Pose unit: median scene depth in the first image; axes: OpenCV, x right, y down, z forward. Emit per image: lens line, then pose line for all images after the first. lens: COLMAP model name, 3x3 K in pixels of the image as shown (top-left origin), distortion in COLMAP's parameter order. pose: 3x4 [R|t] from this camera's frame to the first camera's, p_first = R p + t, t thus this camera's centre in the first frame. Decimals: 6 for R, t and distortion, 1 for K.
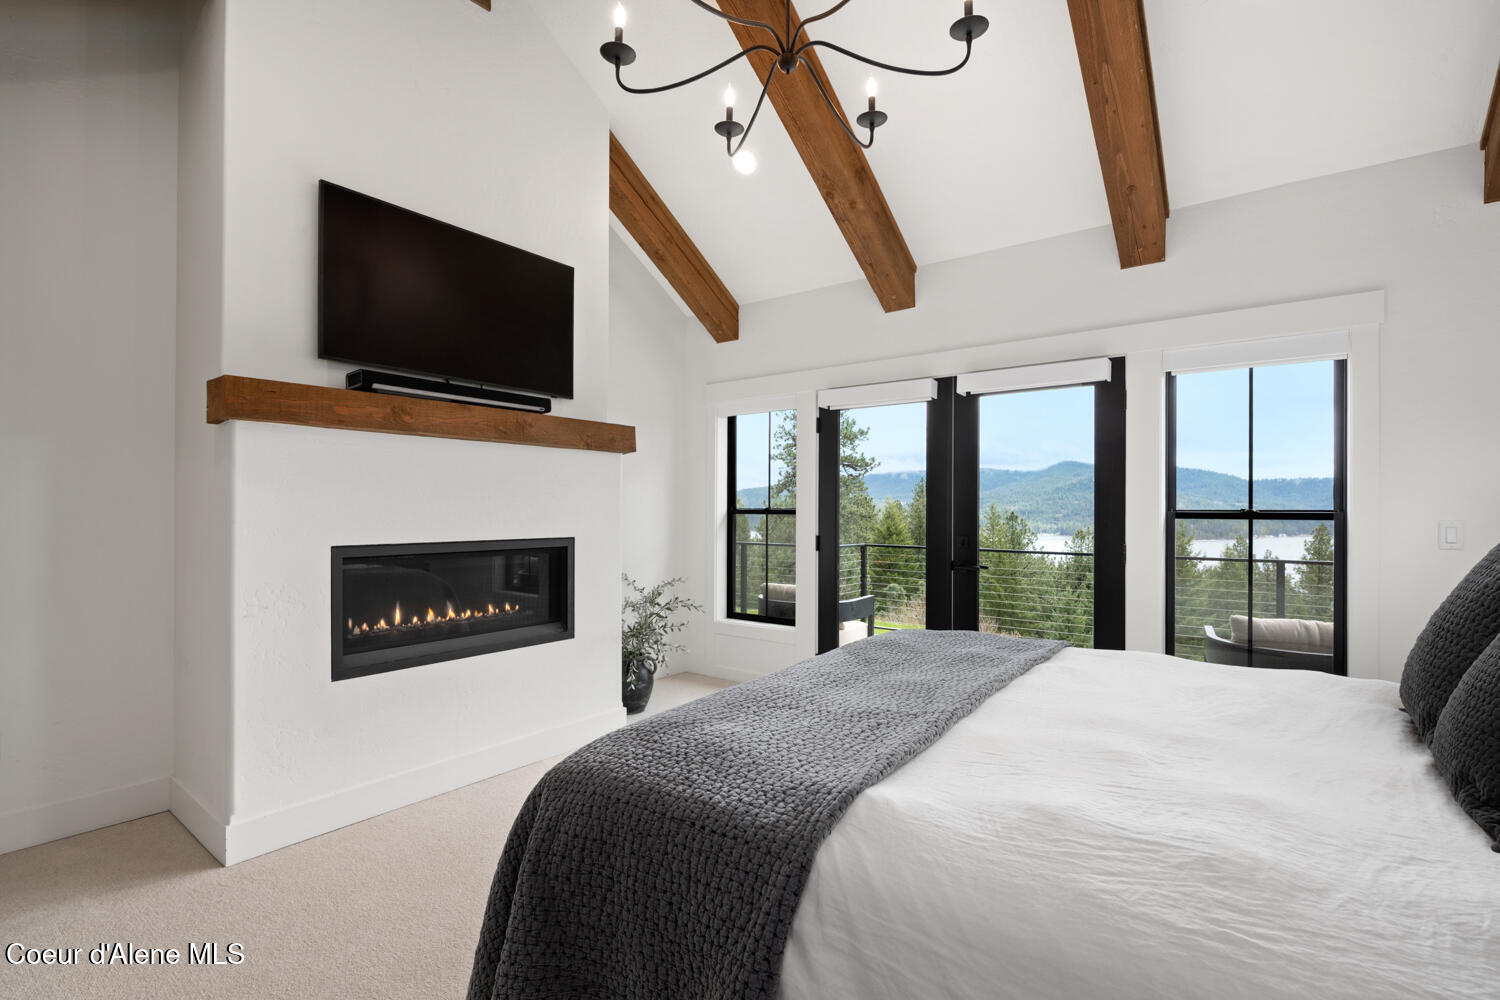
lens RADIAL K [[694.4, 0, 750.6], [0, 694.4, 506.1], [0, 0, 1]] dist [-0.006357, -0.001698]
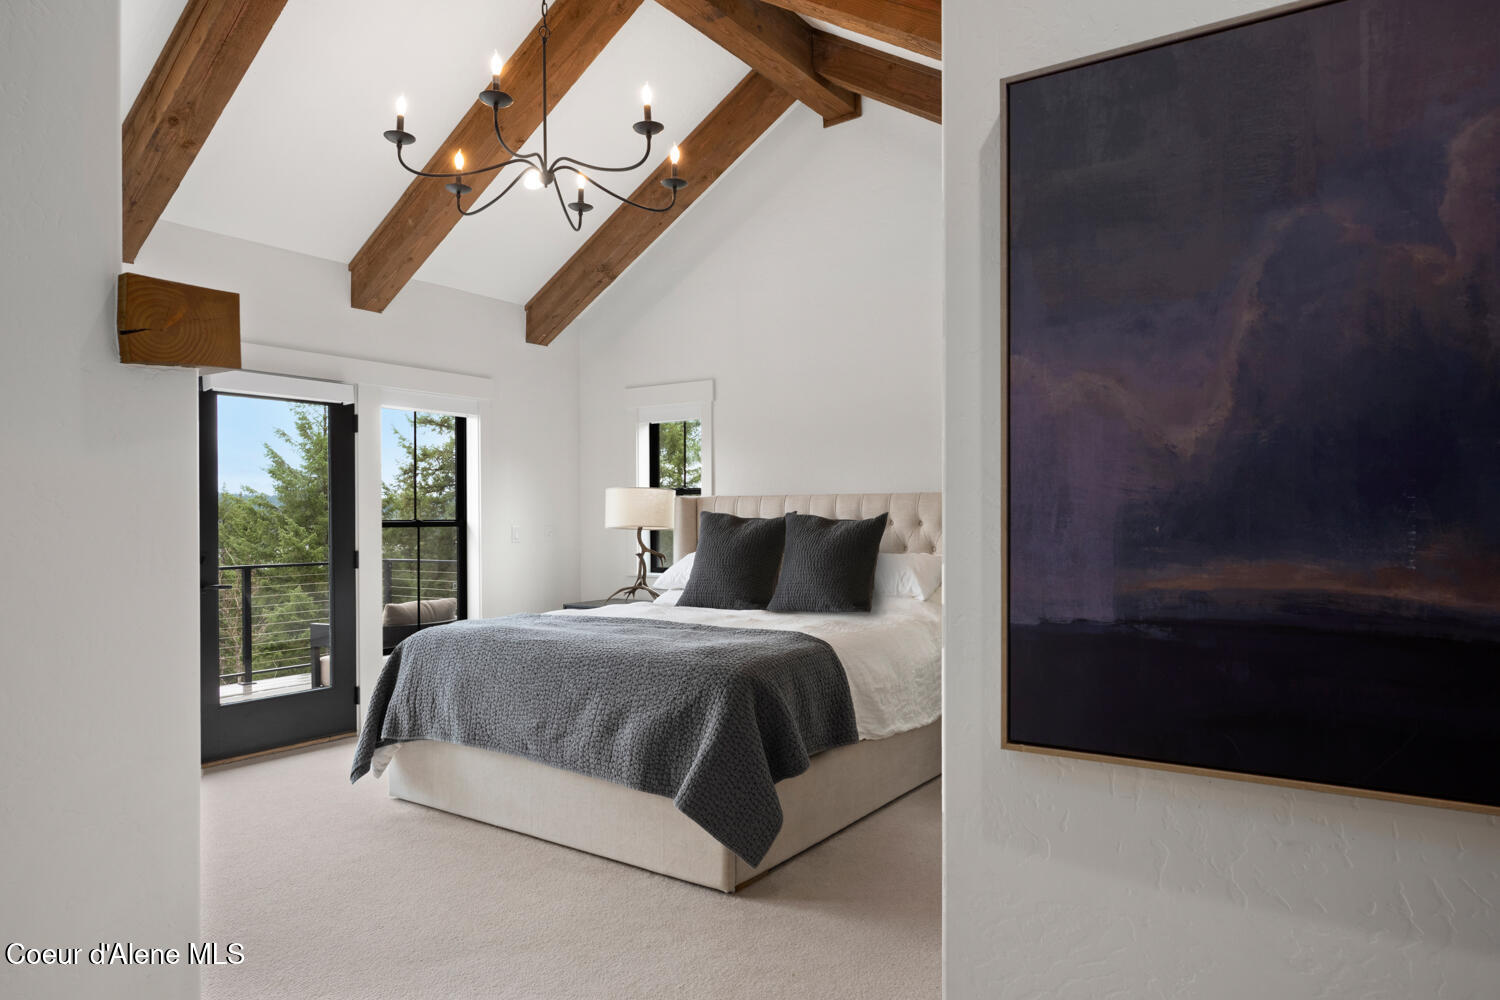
lens RADIAL K [[912.1, 0, 743.4], [0, 912.1, 510.7], [0, 0, 1]] dist [-0.002194, -0.002070]
pose [[-0.029903, 0.002744, 0.999549, -1.022281], [-0.003507, 0.999990, -0.002850, -0.008465], [-0.999547, -0.003590, -0.029893, 0.422288]]
